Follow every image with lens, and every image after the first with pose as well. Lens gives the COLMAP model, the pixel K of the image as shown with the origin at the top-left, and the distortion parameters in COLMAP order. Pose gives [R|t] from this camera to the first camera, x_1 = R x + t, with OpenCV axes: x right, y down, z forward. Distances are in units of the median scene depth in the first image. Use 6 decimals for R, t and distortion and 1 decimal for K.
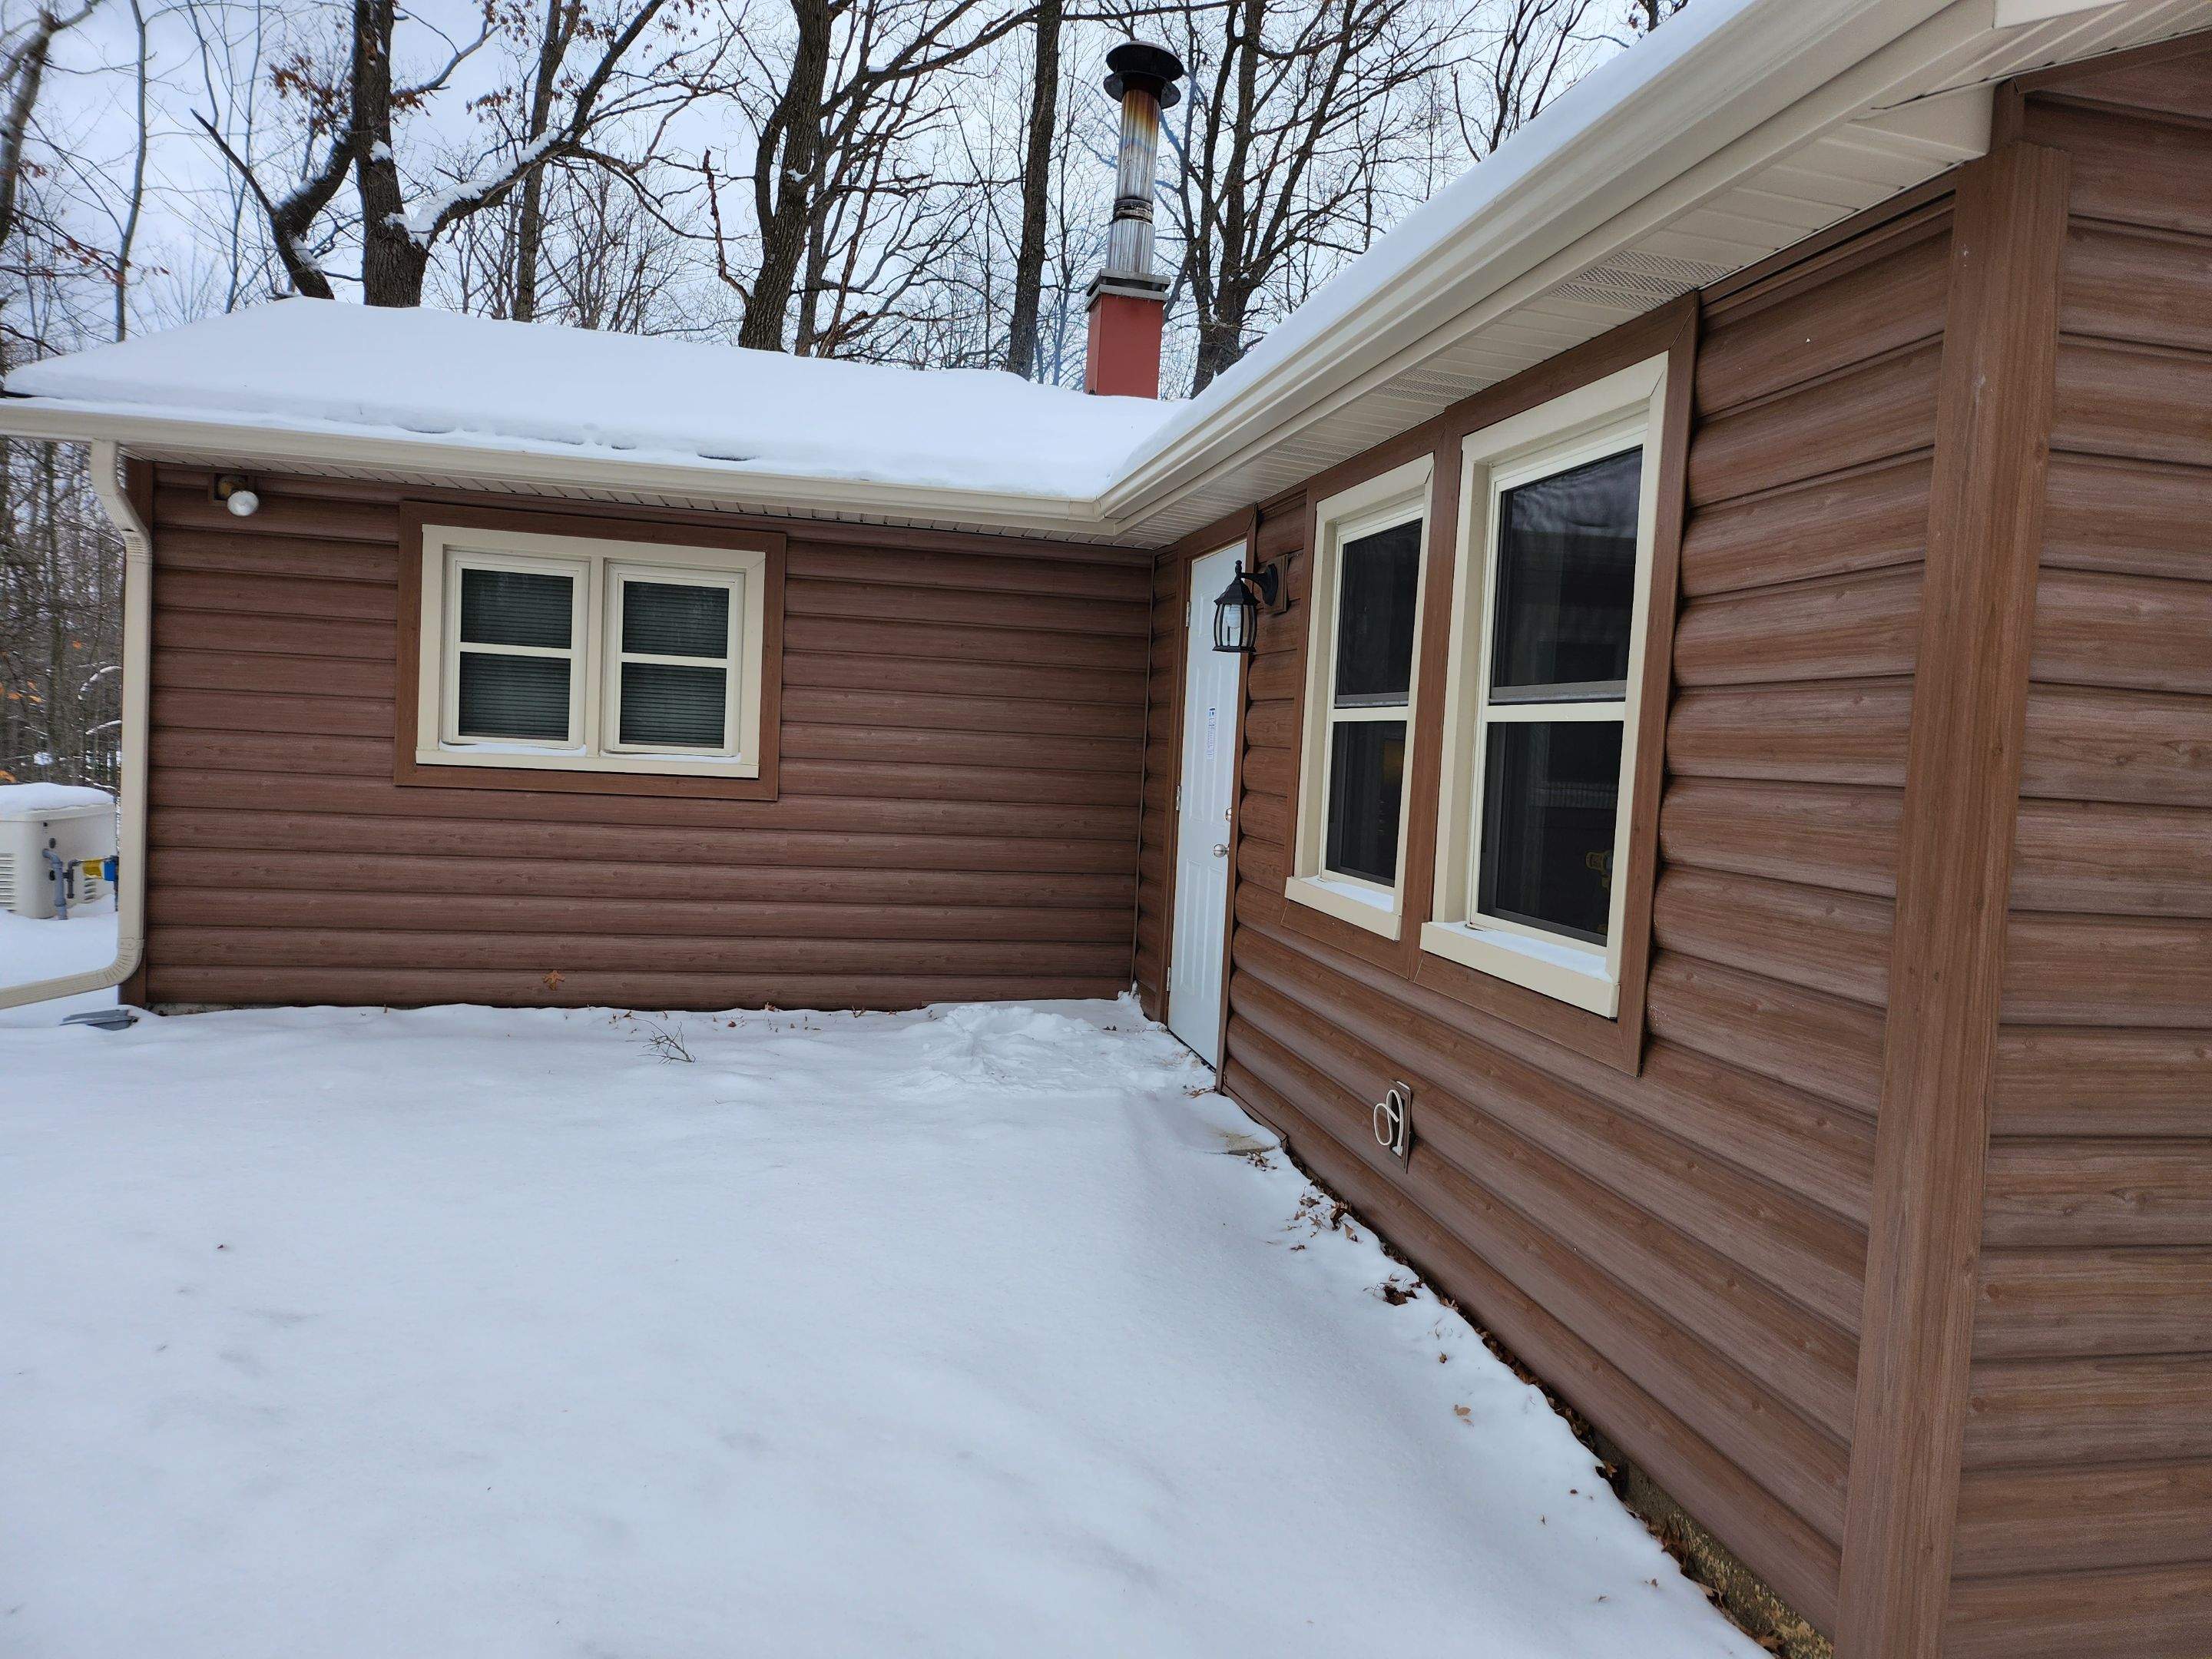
lens RADIAL K [[1544.6, 0, 1130.9], [0, 1544.6, 827.1], [0, 0, 1]] dist [0.077376, -0.077999]
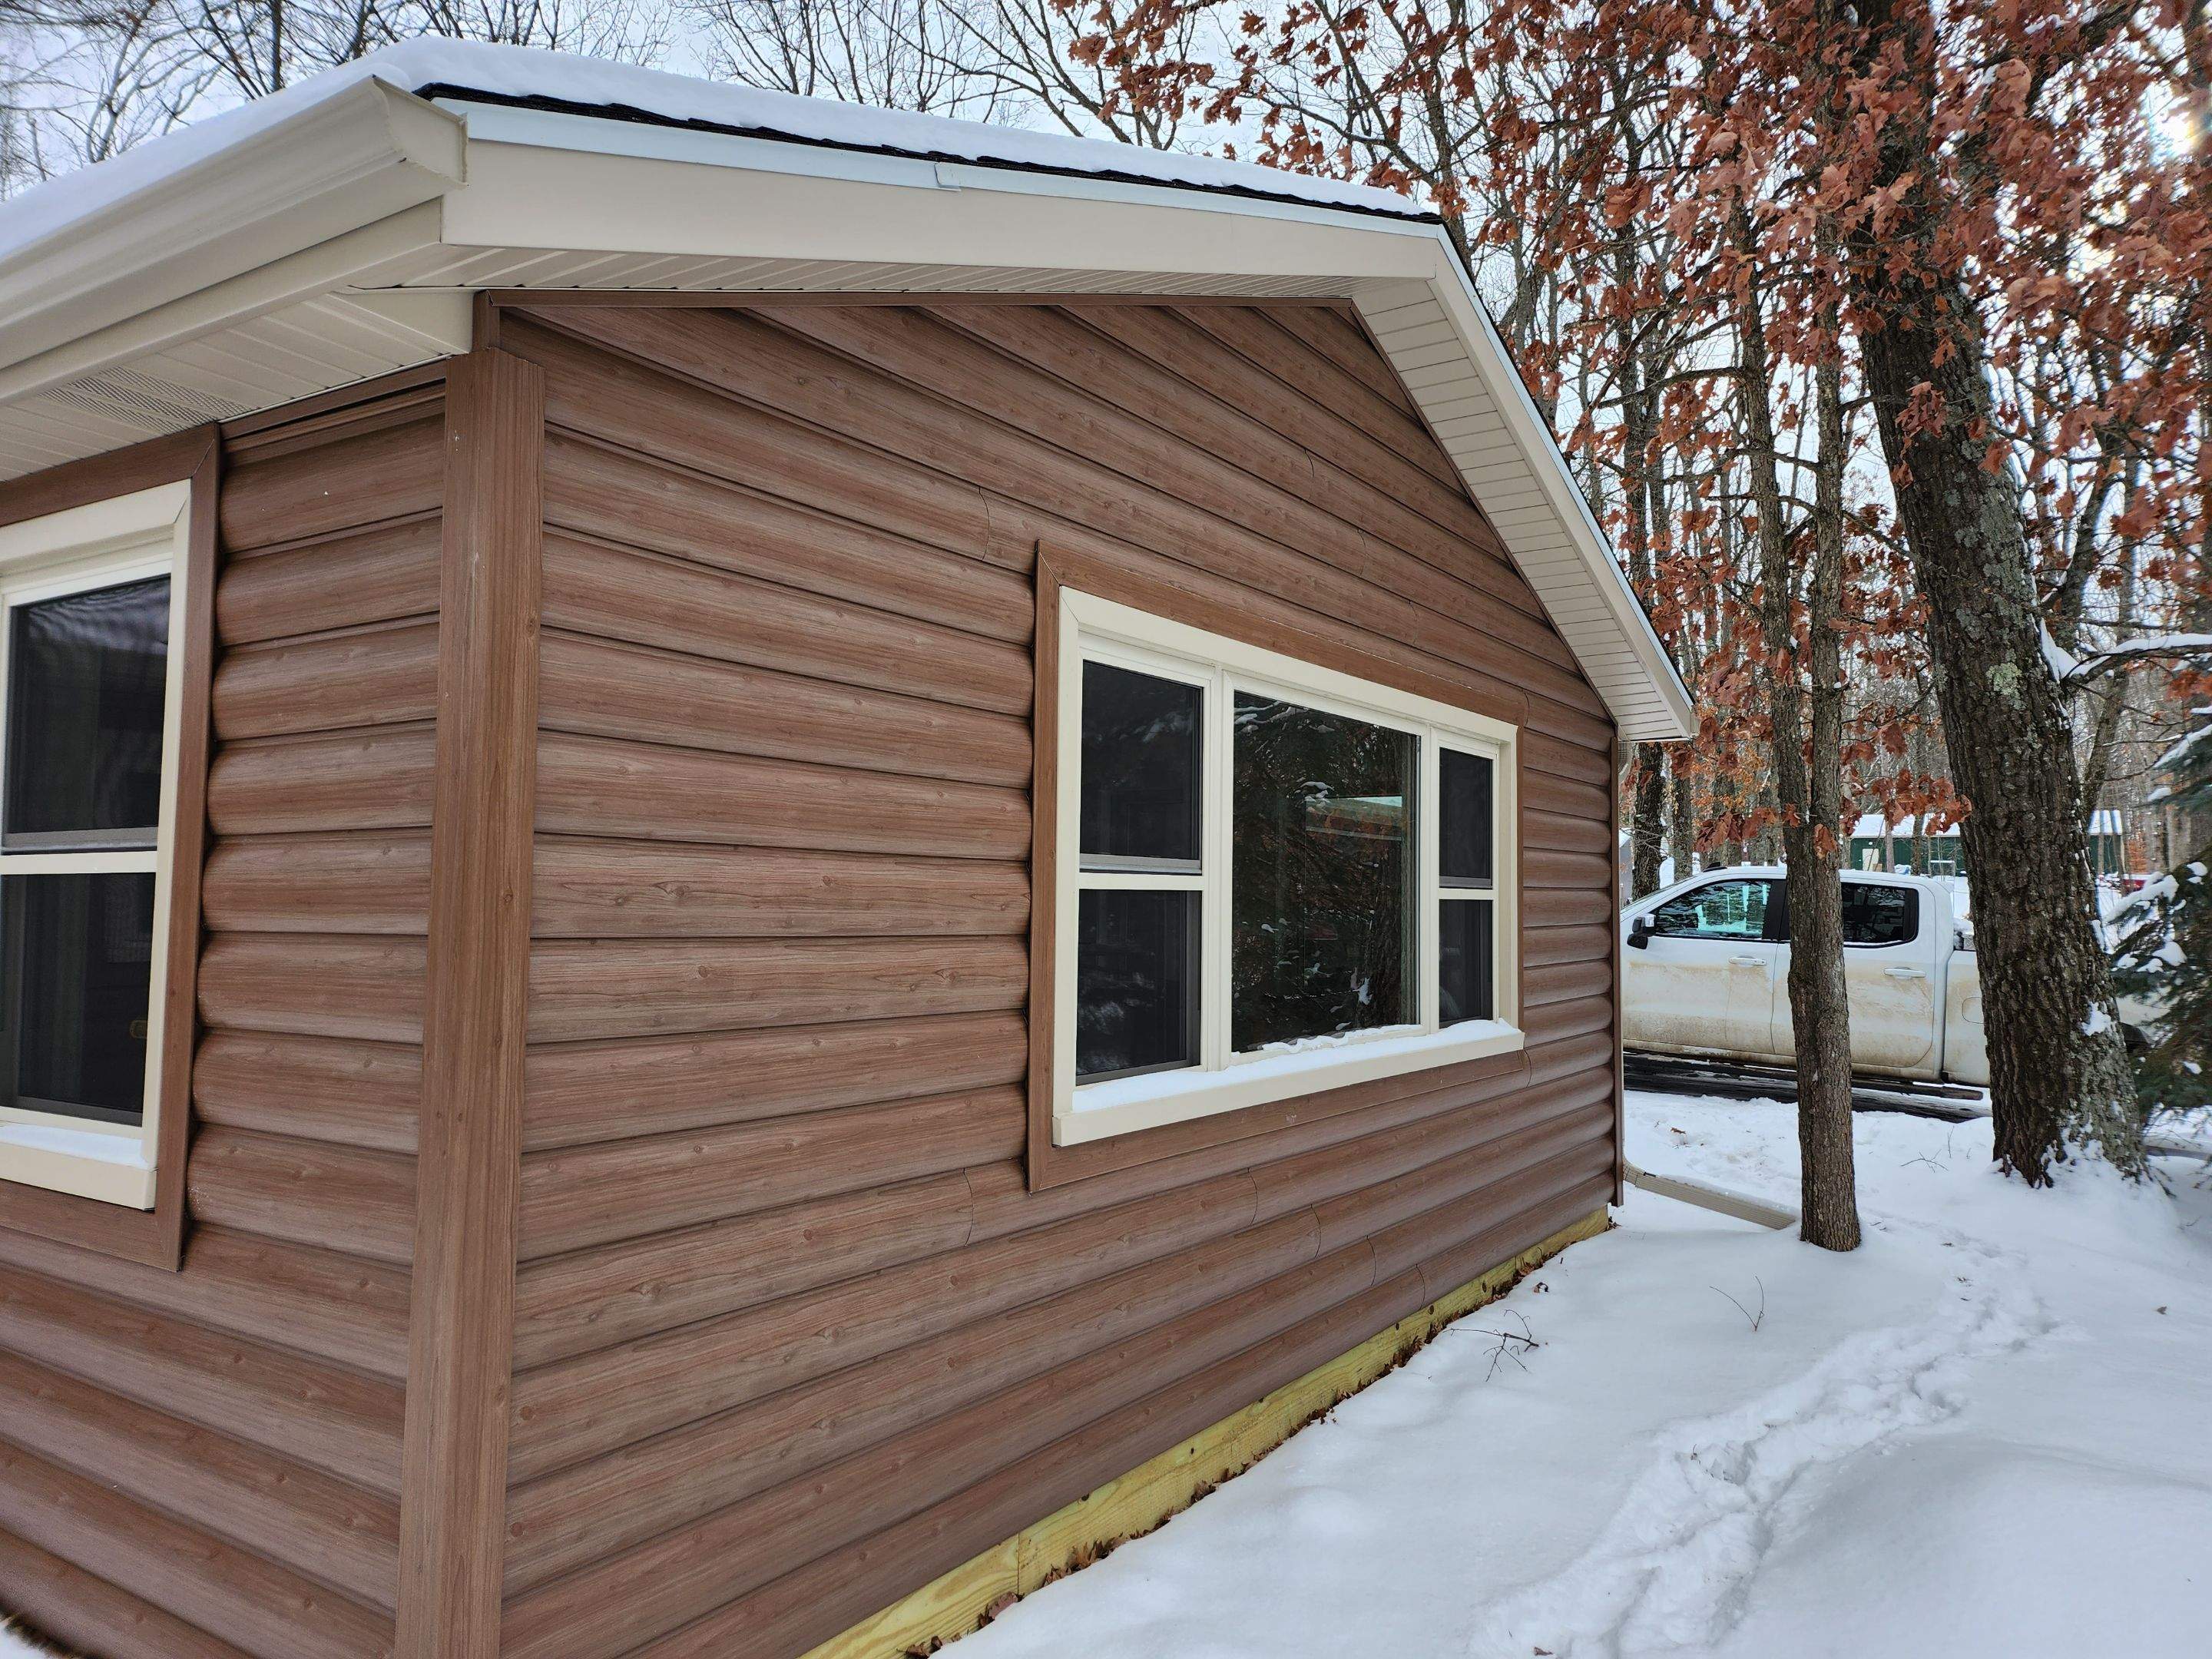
lens RADIAL K [[1544.6, 0, 1150.4], [0, 1544.6, 810.7], [0, 0, 1]] dist [0.077376, -0.077999]
pose [[0.703315, -0.000551, 0.710878, 0.082341], [0.066110, 0.995717, -0.064634, -0.007729], [-0.707797, 0.092454, 0.700339, -0.053765]]
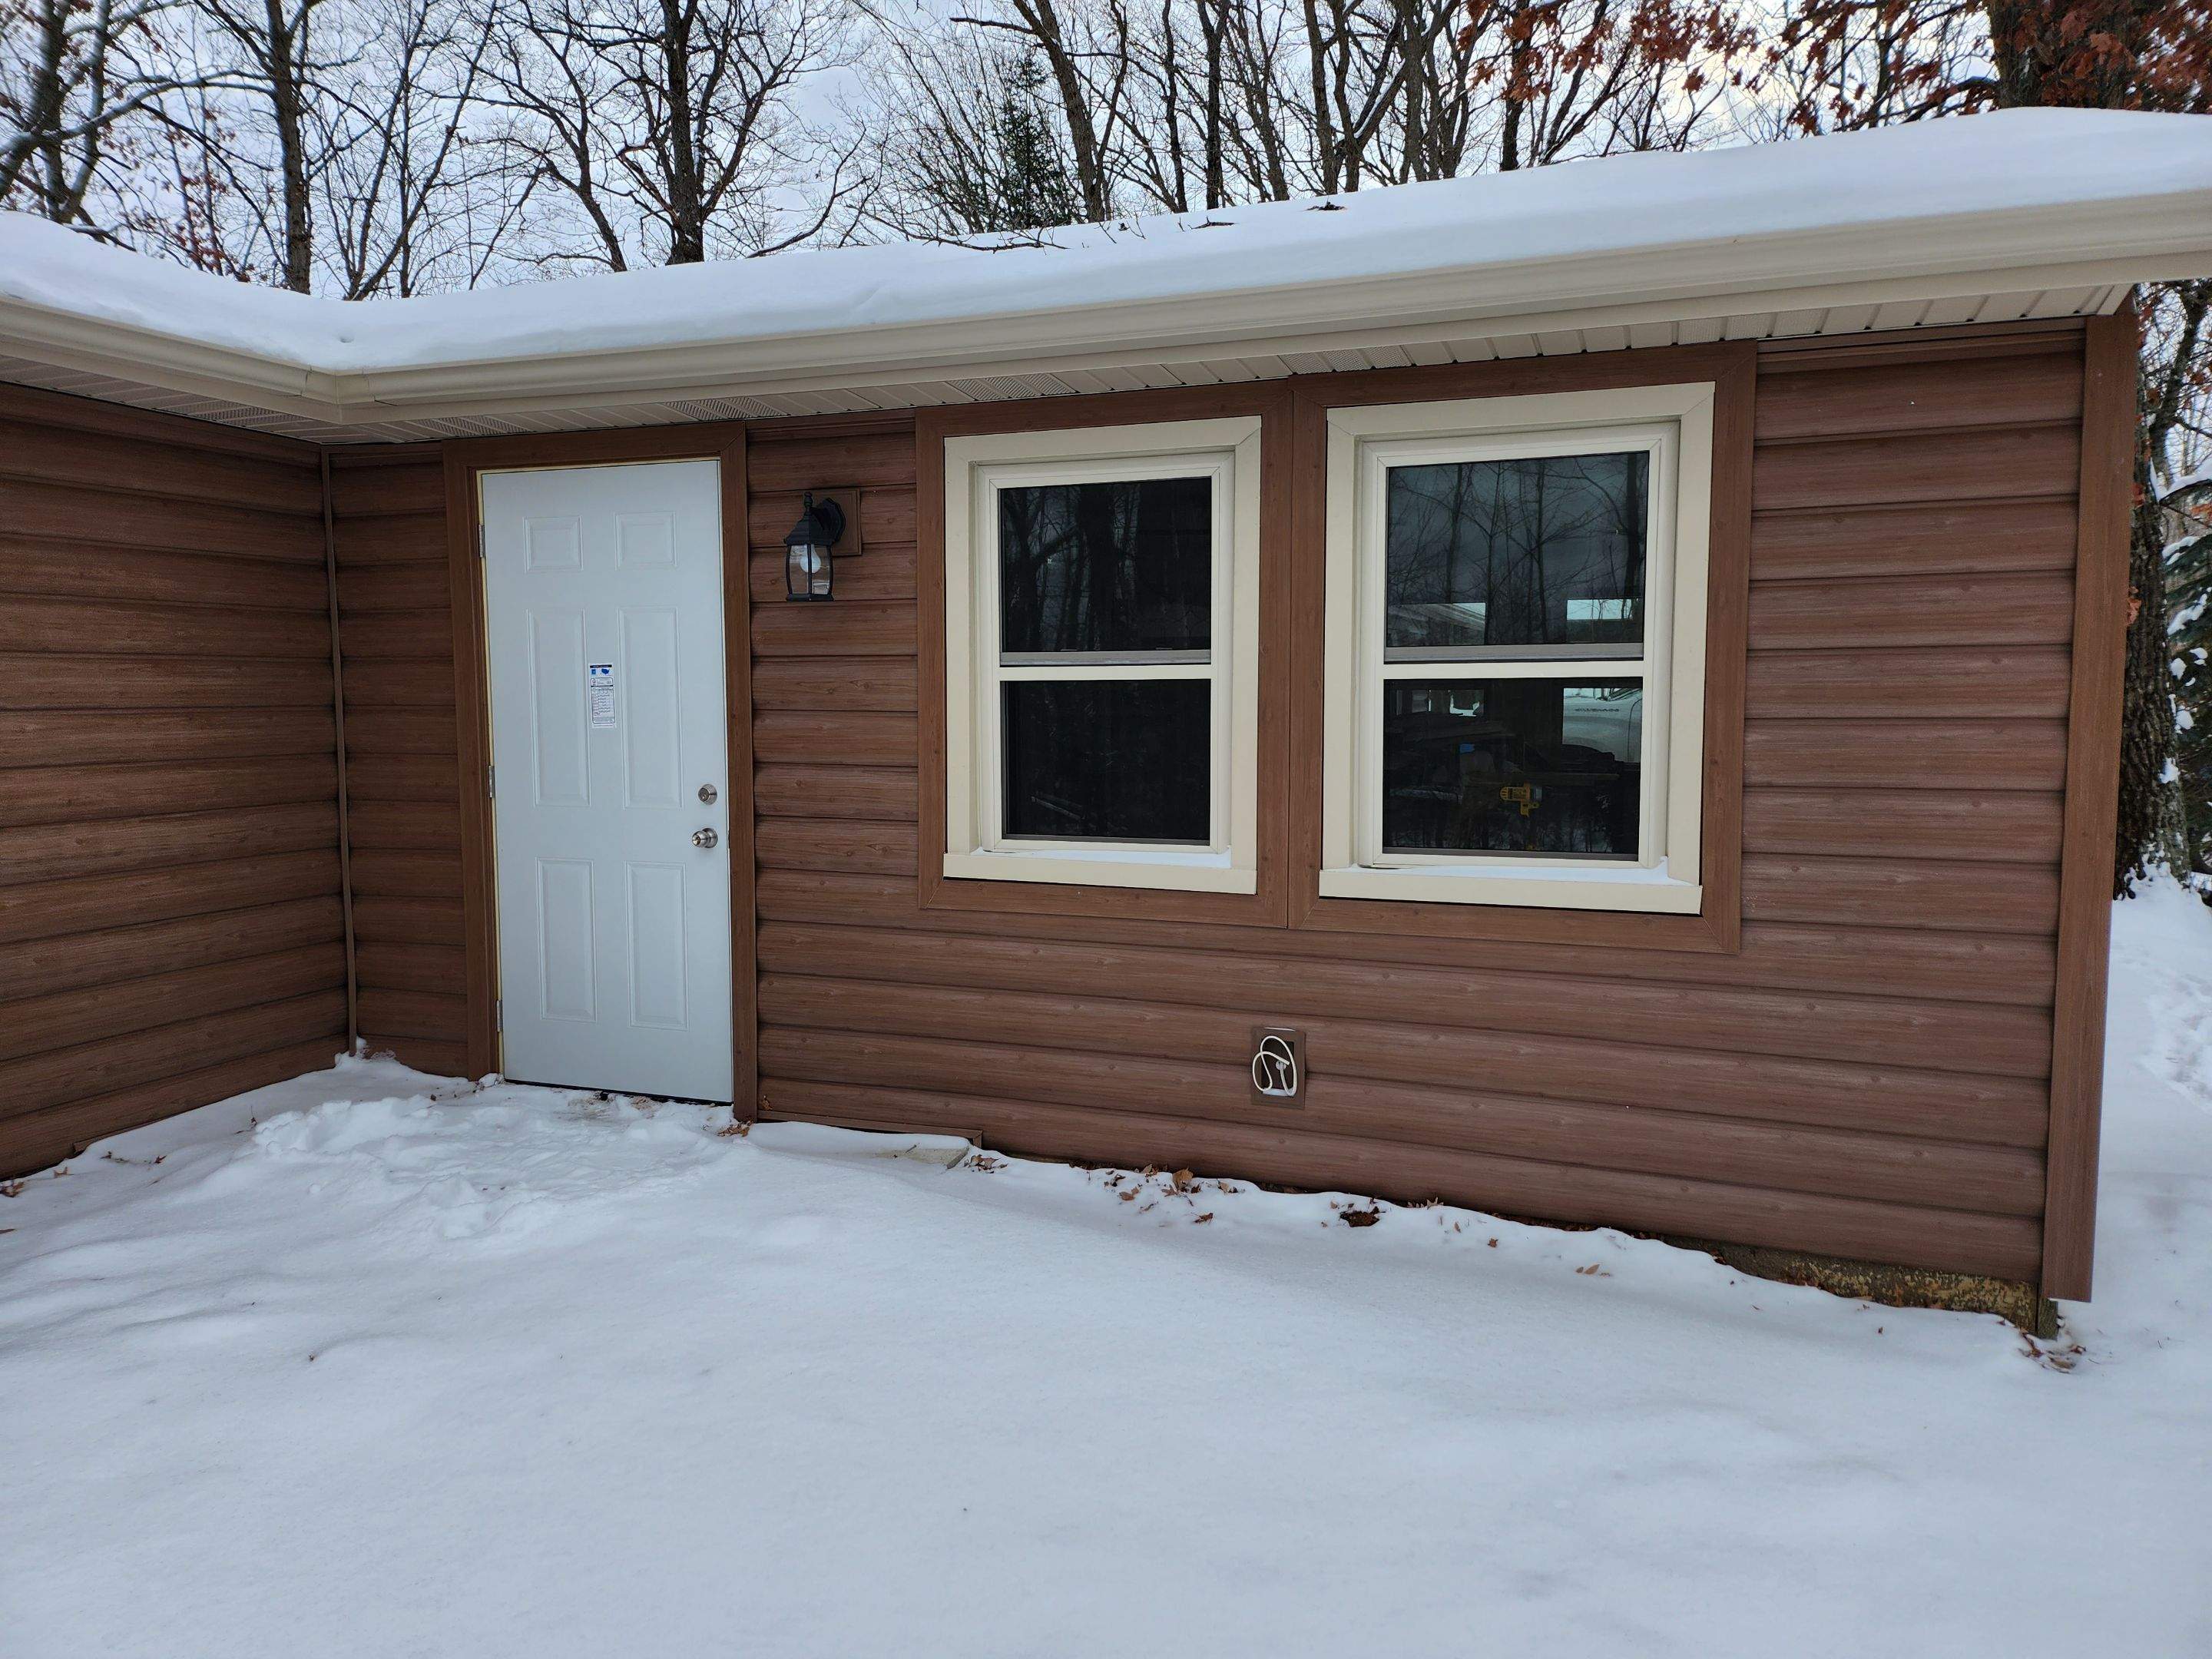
lens RADIAL K [[1544.6, 0, 1109.3], [0, 1544.6, 820.4], [0, 0, 1]] dist [0.077376, -0.077999]
pose [[0.546648, -0.119522, 0.828788, -1.084001], [0.076800, 0.992745, 0.092511, -0.115971], [-0.833833, 0.013080, 0.551862, 0.764665]]
